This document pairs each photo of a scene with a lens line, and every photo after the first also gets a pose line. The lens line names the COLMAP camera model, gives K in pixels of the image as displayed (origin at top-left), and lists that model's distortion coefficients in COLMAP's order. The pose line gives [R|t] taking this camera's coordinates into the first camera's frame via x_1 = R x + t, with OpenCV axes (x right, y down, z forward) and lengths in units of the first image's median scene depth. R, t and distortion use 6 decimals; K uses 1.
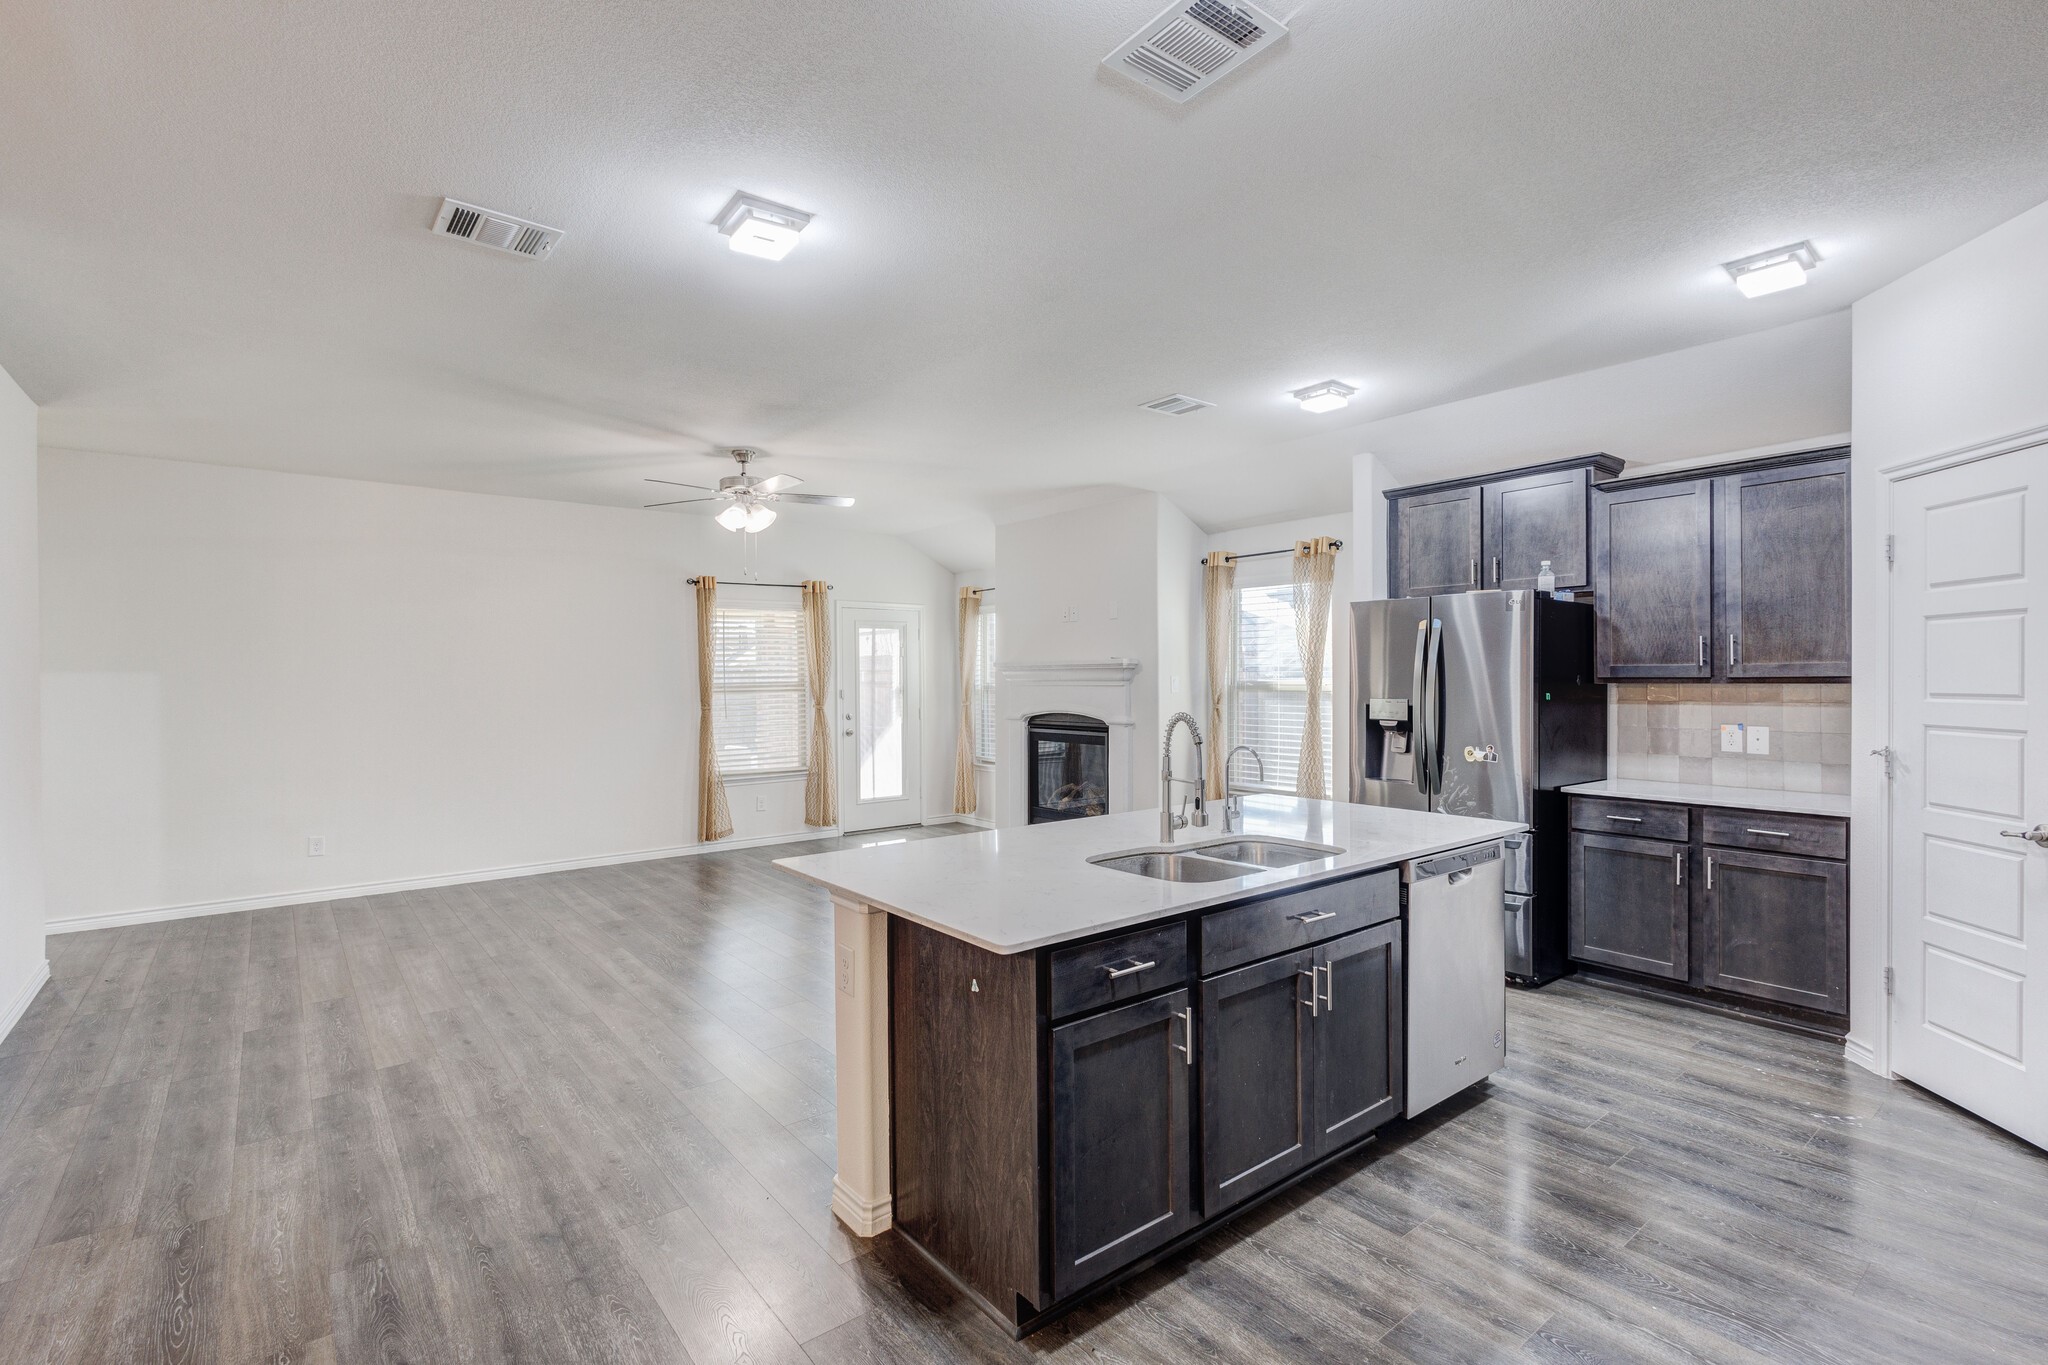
lens RADIAL K [[942.3, 0, 1036.0], [0, 942.3, 683.6], [0, 0, 1]] dist [0.013501, -0.004758]
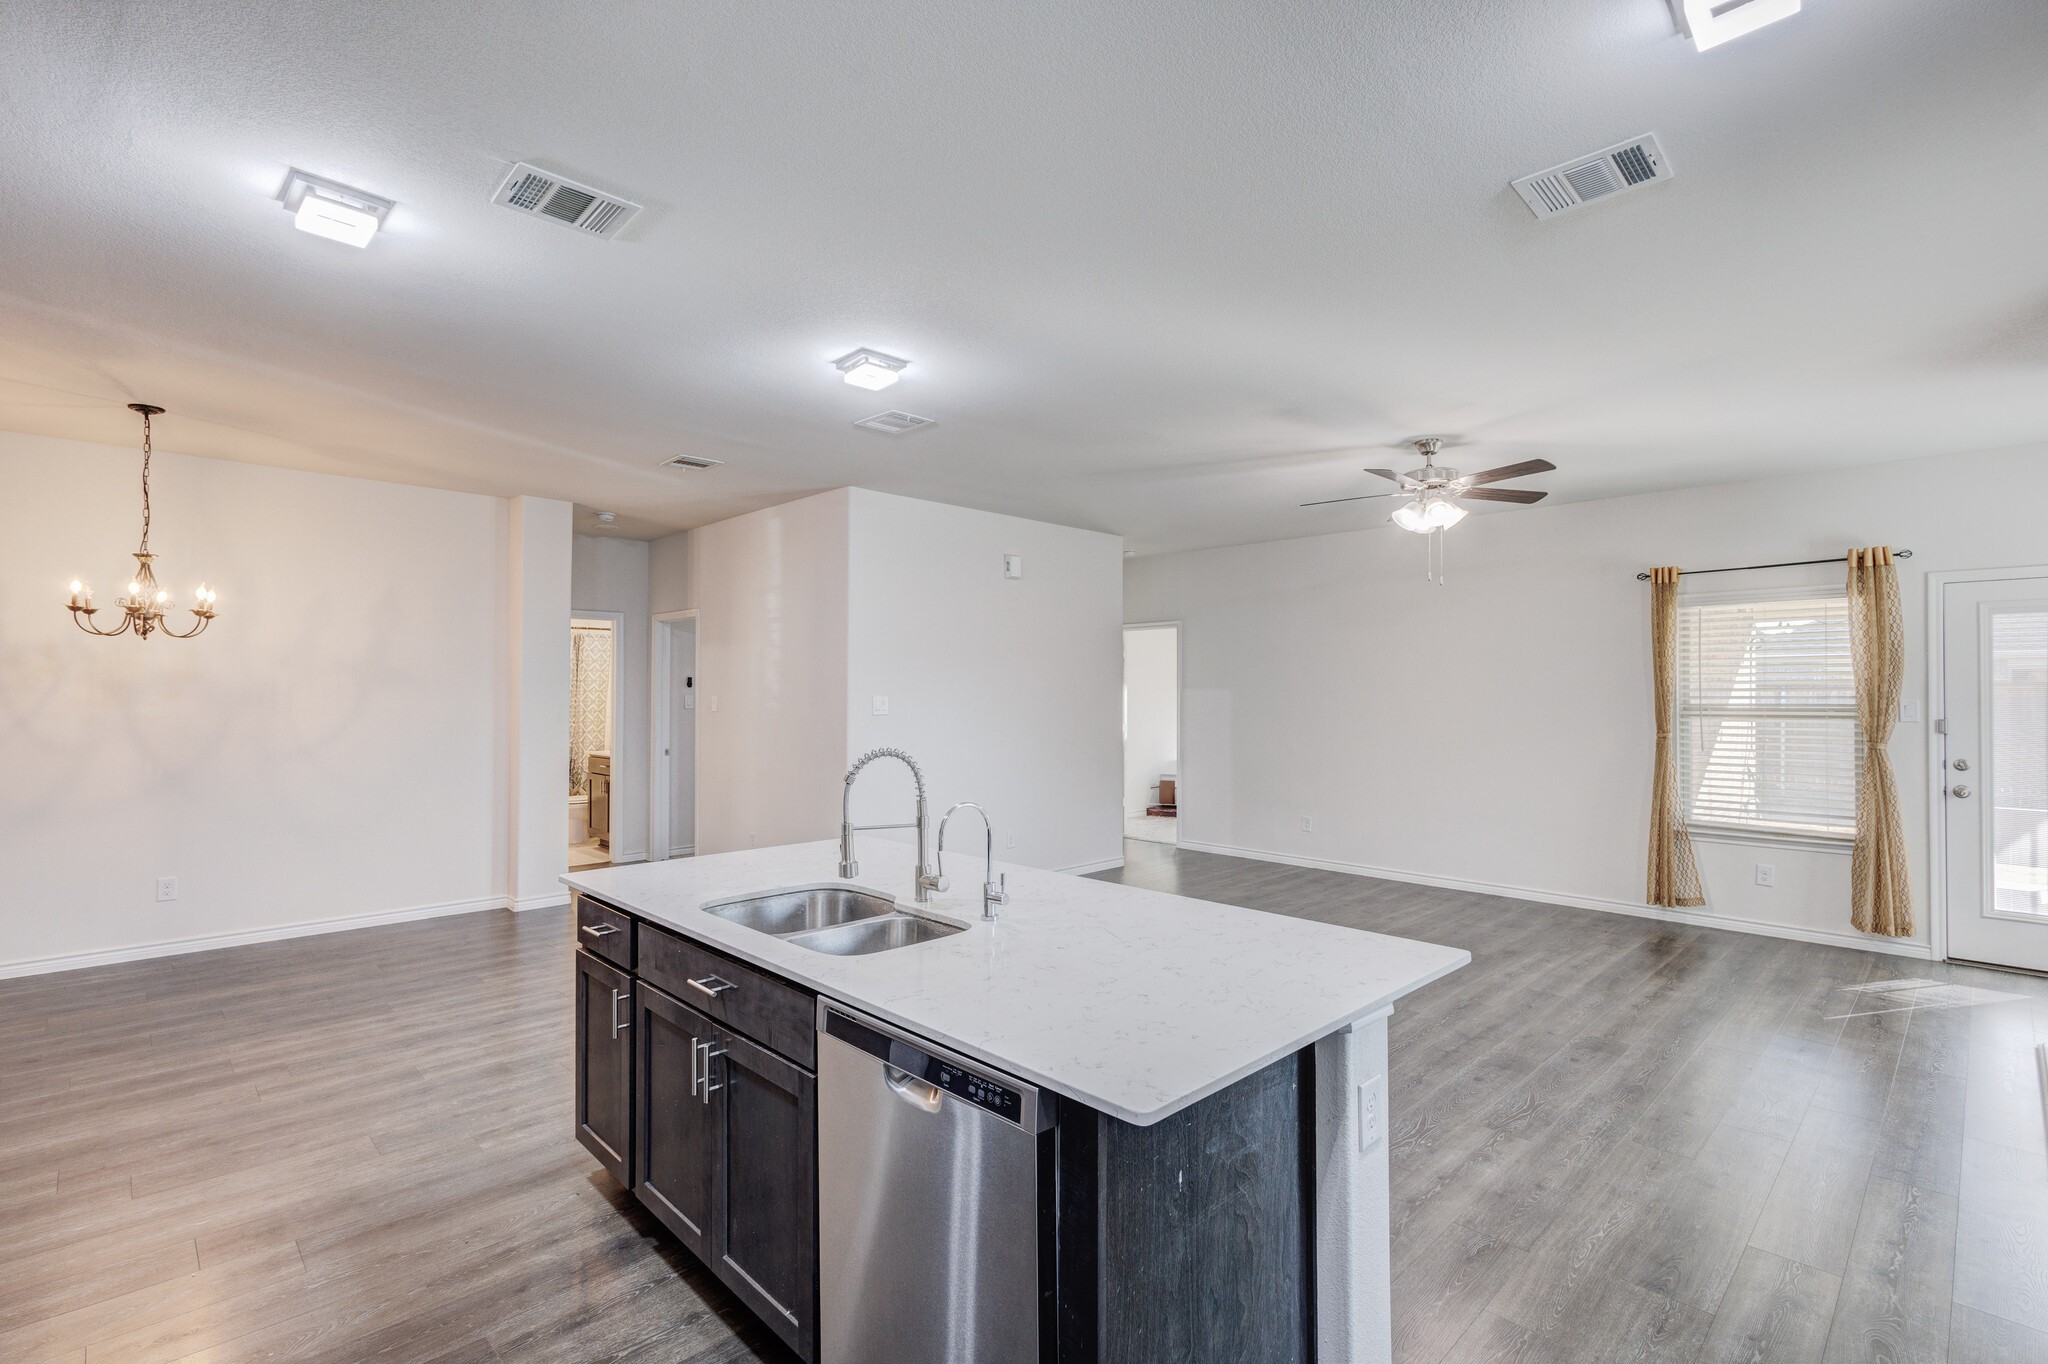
lens RADIAL K [[942.3, 0, 1022.0], [0, 942.3, 686.6], [0, 0, 1]] dist [0.013501, -0.004758]
pose [[0.089237, 0.002932, -0.996006, 0.680330], [-0.010007, 0.999948, 0.002047, -0.019249], [0.995960, 0.009784, 0.089261, 0.693174]]
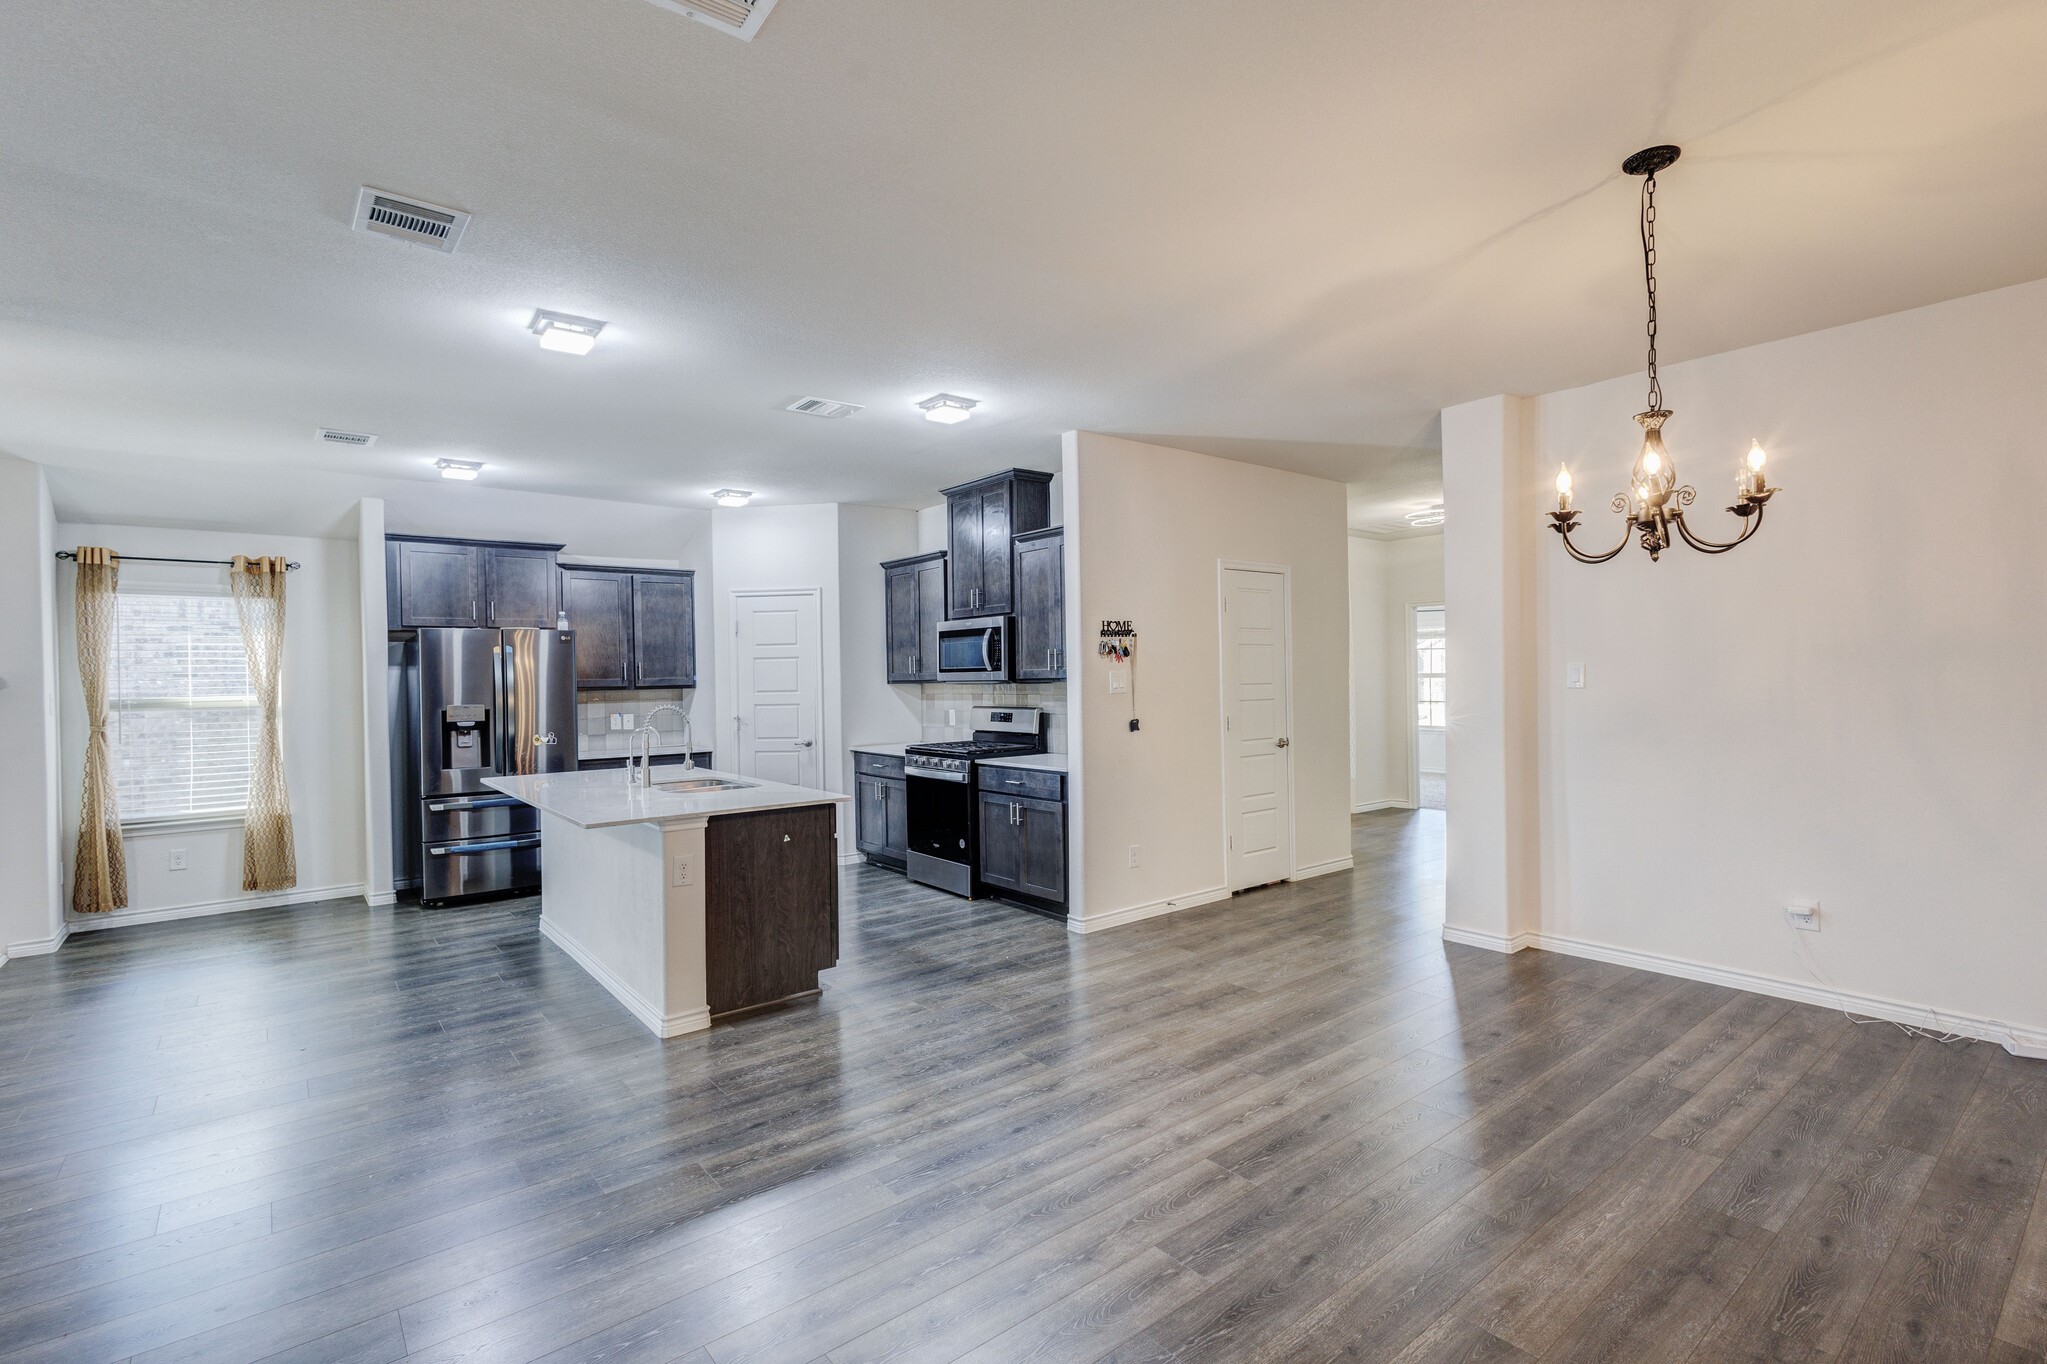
lens RADIAL K [[941.9, 0, 1018.9], [0, 941.9, 679.1], [0, 0, 1]] dist [0.013501, -0.004758]
pose [[0.006645, 0.004326, 0.999969, -0.988937], [0.026938, 0.999627, -0.004504, 0.006757], [-0.999615, 0.026968, 0.006526, 0.245687]]
